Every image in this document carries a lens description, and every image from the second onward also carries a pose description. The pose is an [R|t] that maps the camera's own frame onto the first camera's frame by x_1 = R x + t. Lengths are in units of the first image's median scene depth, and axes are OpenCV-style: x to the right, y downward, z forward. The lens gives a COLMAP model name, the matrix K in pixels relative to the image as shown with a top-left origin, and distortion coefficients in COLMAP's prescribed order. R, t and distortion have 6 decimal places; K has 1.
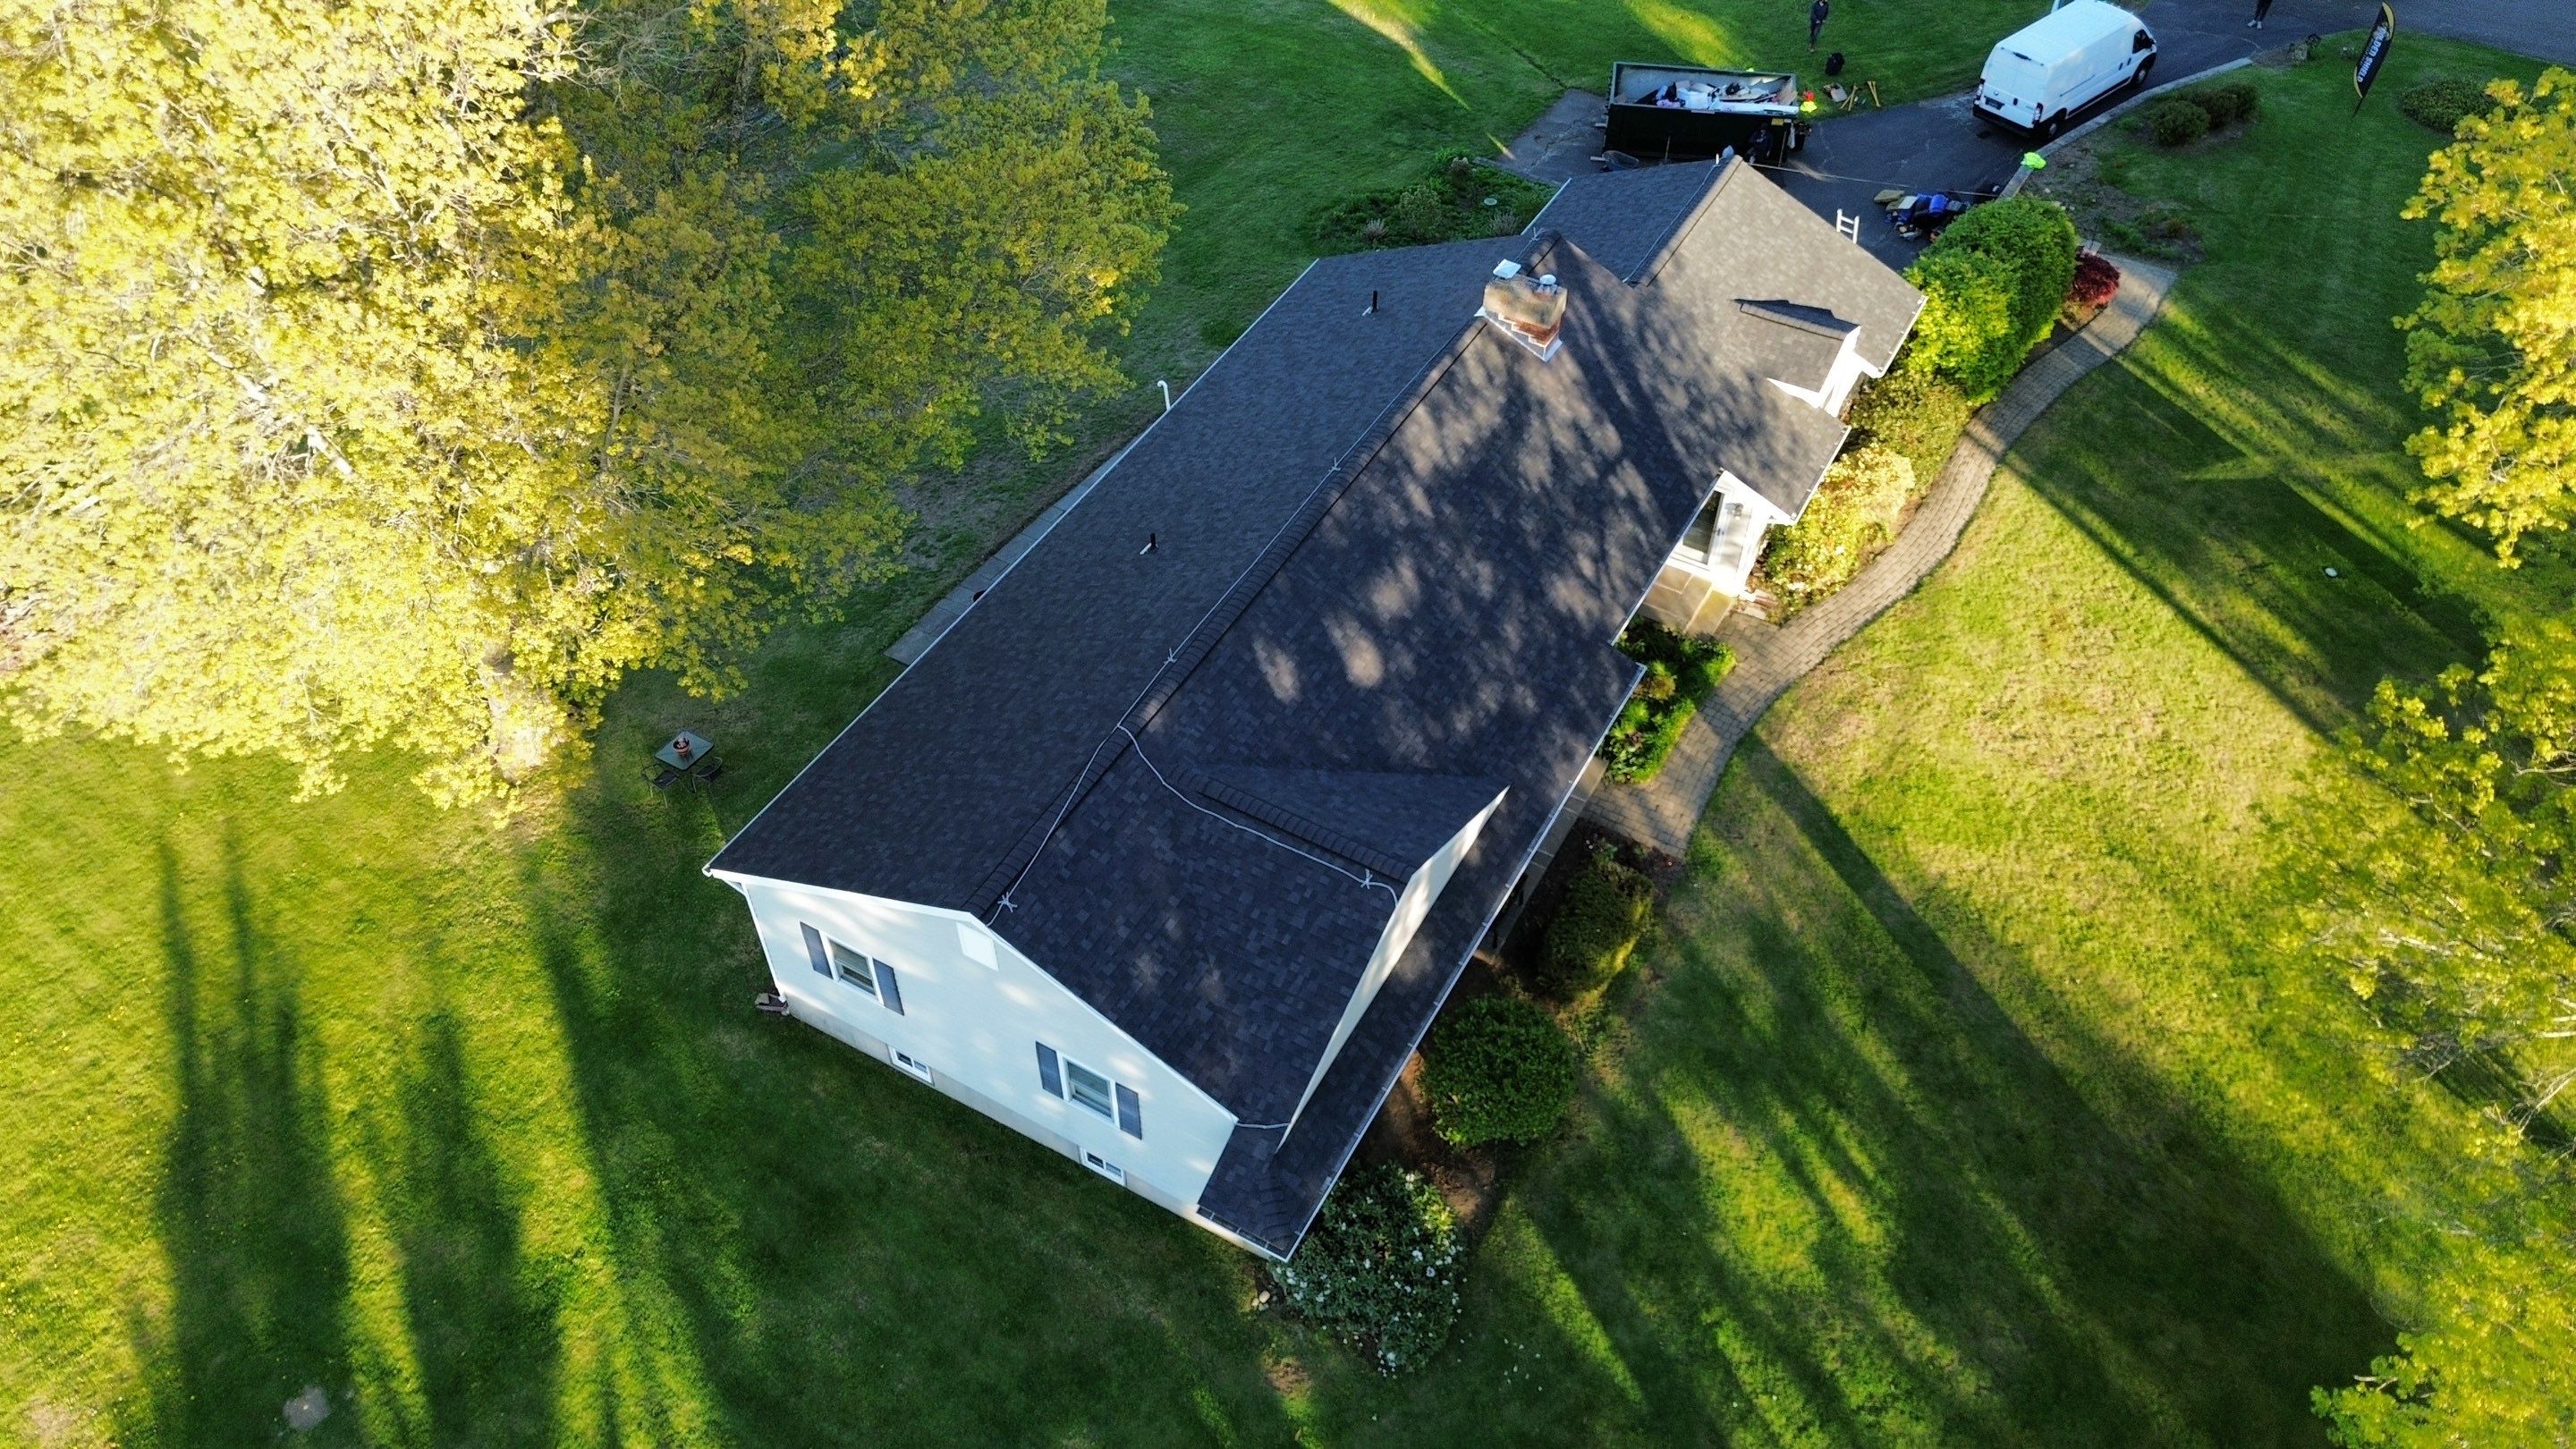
lens RADIAL K [[1811.5, 0, 1288.0], [0, 1811.5, 724.5], [0, 0, 1]] dist [0.066064, -0.064918]
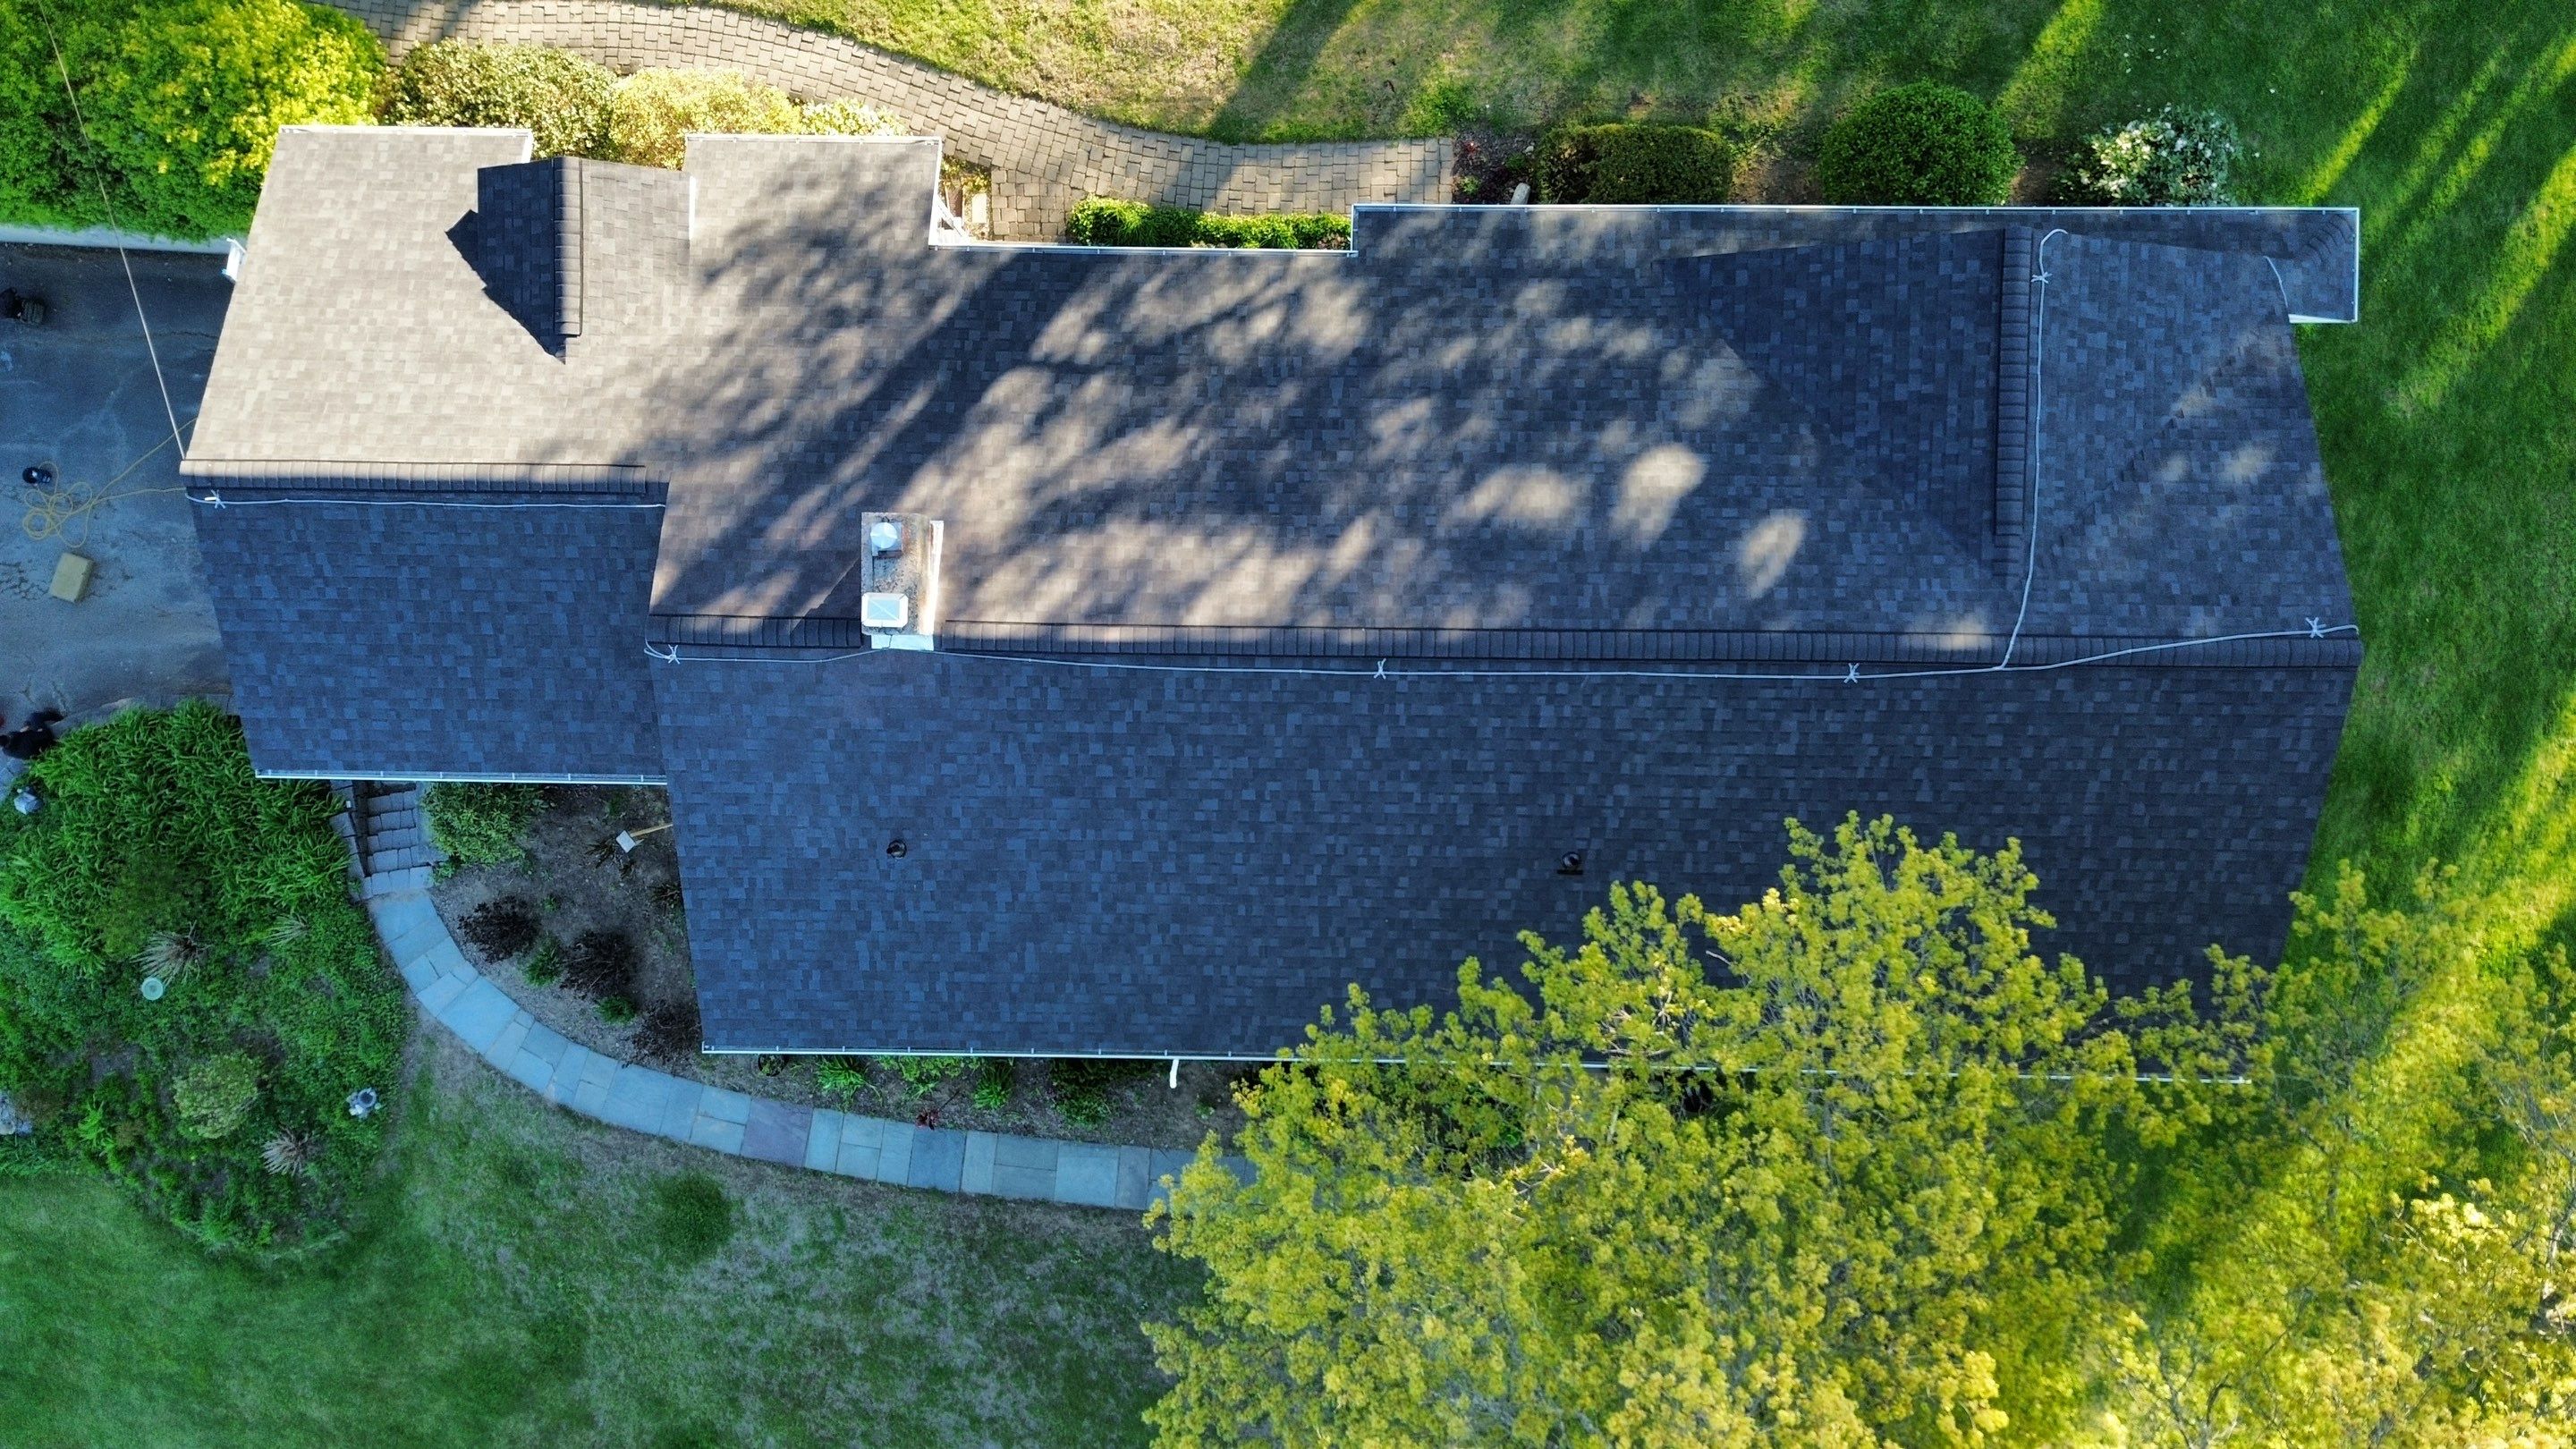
lens RADIAL K [[1811.5, 0, 1288.0], [0, 1811.5, 724.5], [0, 0, 1]] dist [0.066064, -0.064918]
pose [[-0.482105, -0.876086, -0.006919, 0.027926], [0.652382, -0.364251, 0.664620, -0.584122], [-0.584784, 0.315903, 0.747150, 0.498945]]
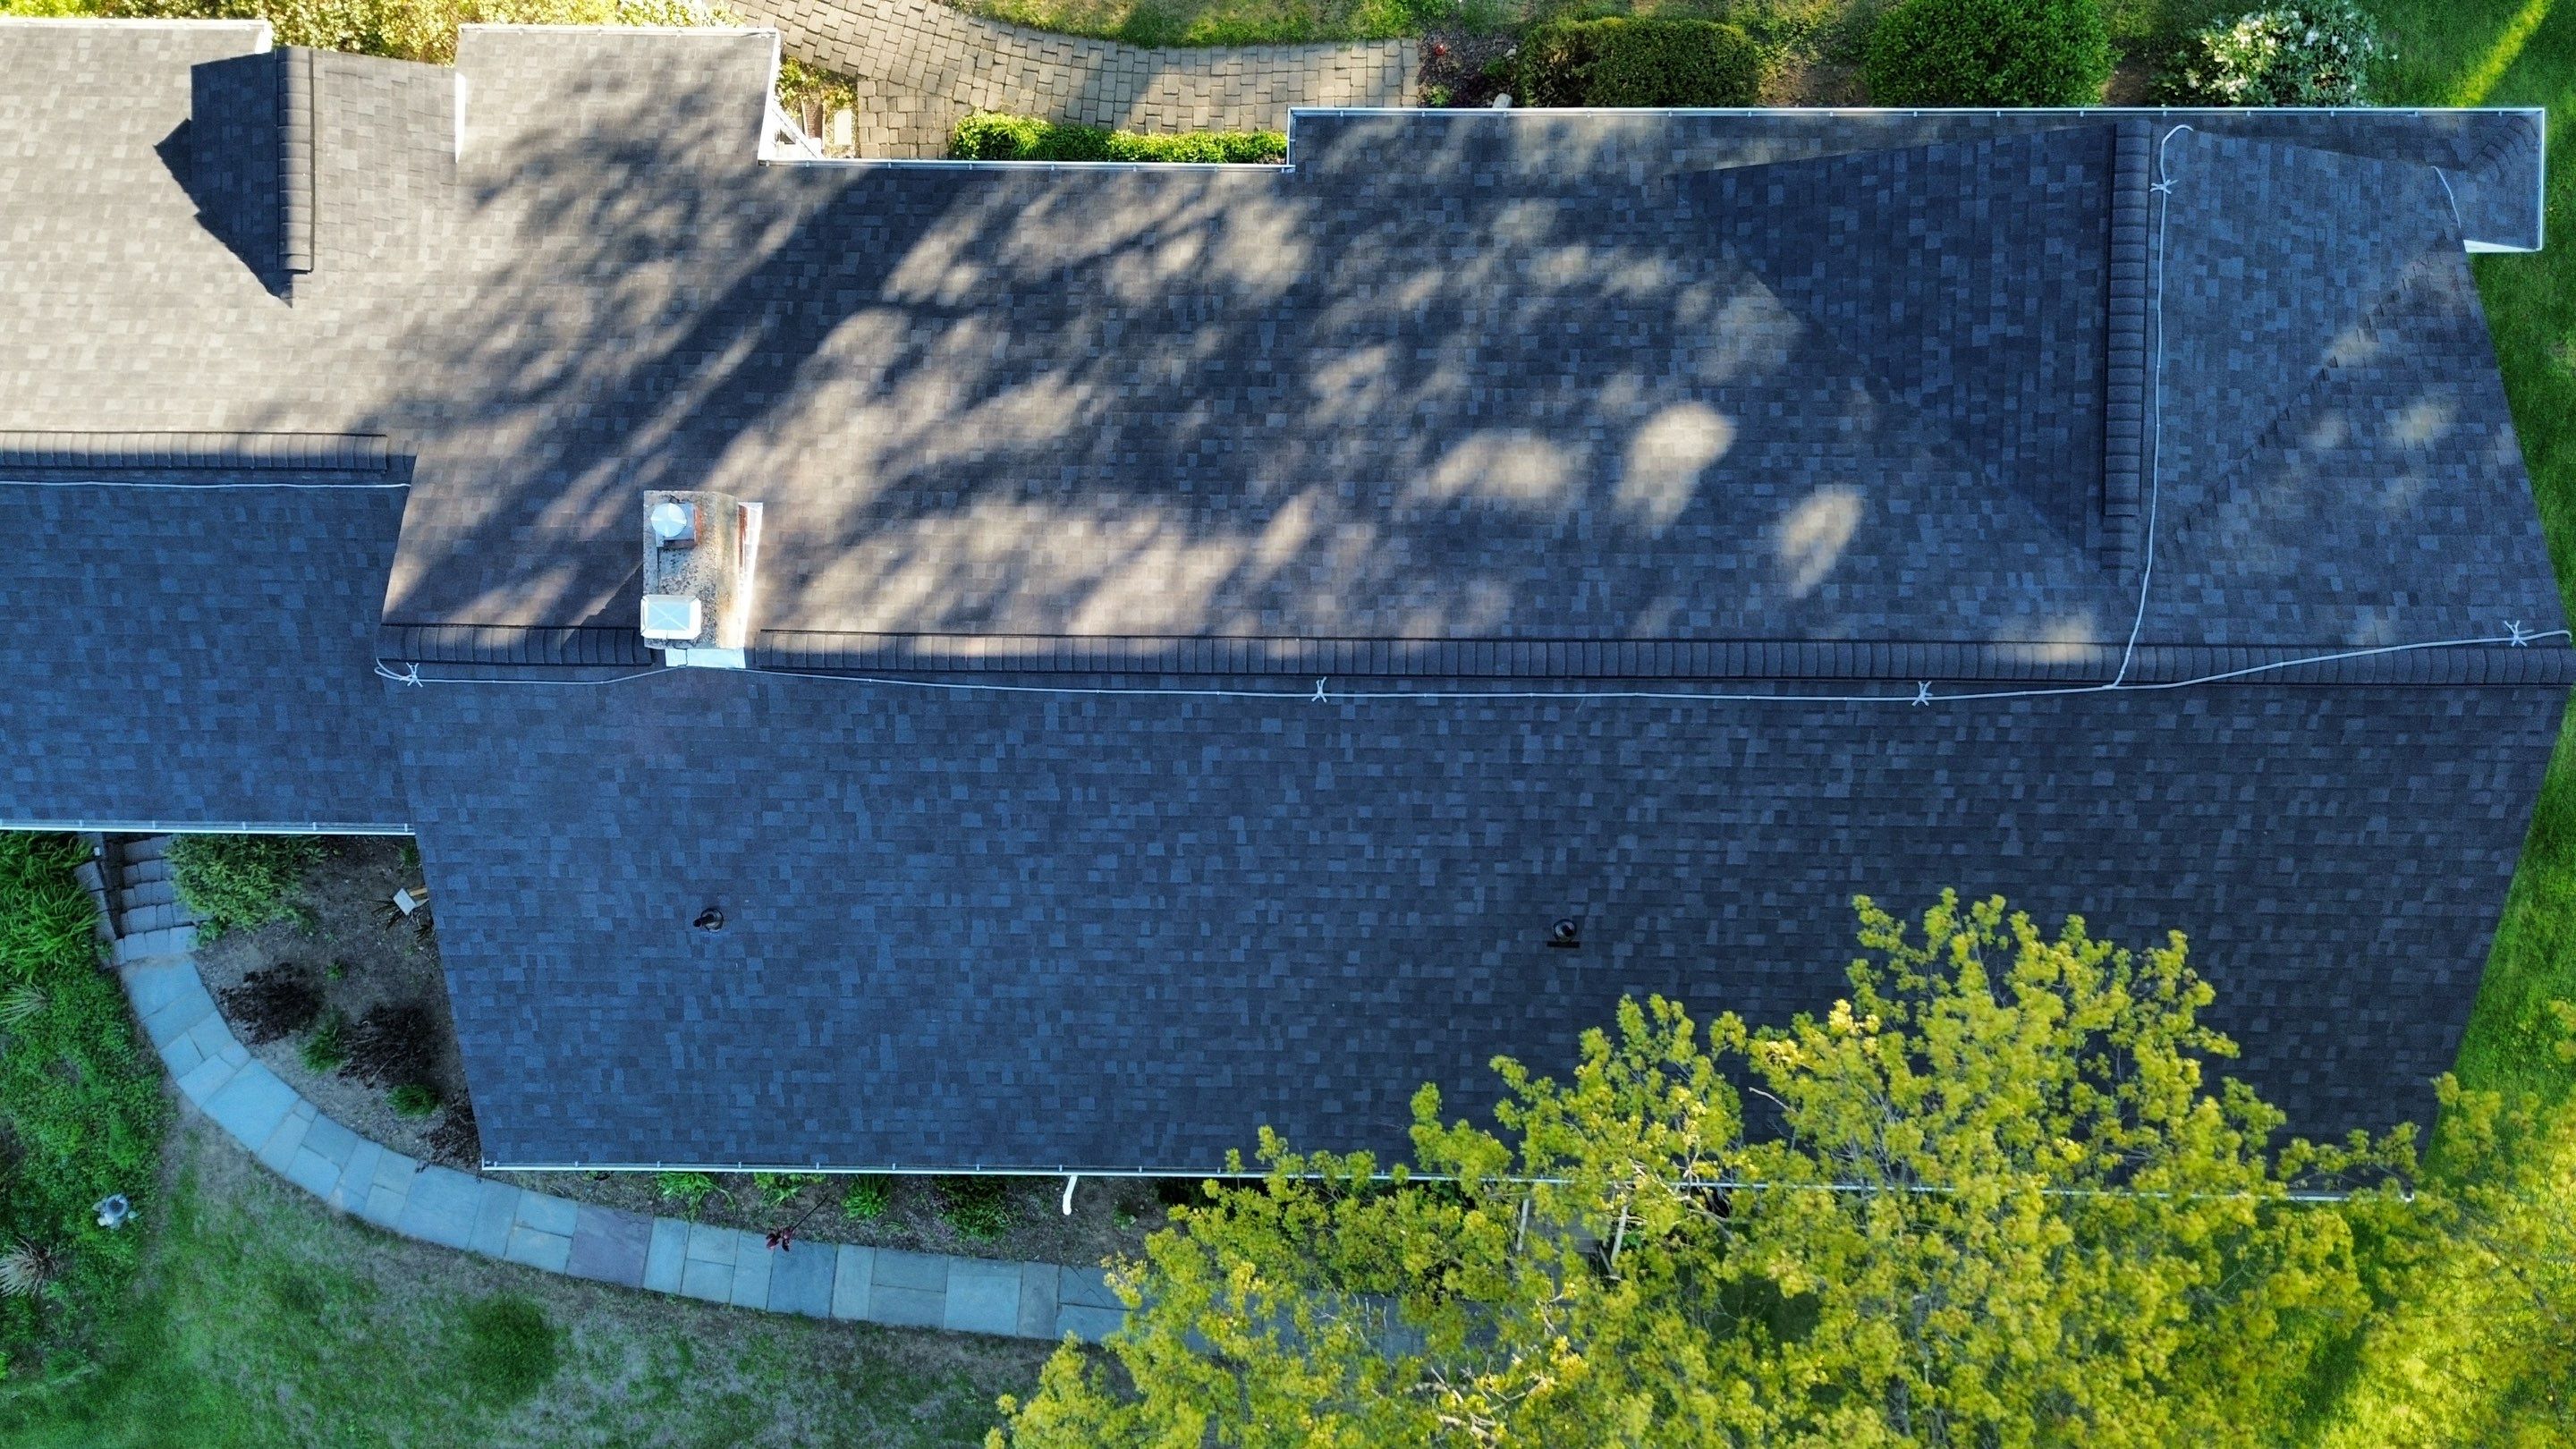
lens RADIAL K [[1835.2, 0, 1288.0], [0, 1835.2, 724.5], [0, 0, 1]] dist [0.029336, -0.005695]
pose [[-0.485346, -0.874294, -0.007006, 0.024470], [0.649396, -0.365841, 0.666667, -0.478120], [-0.585426, 0.319014, 0.745323, 0.582009]]
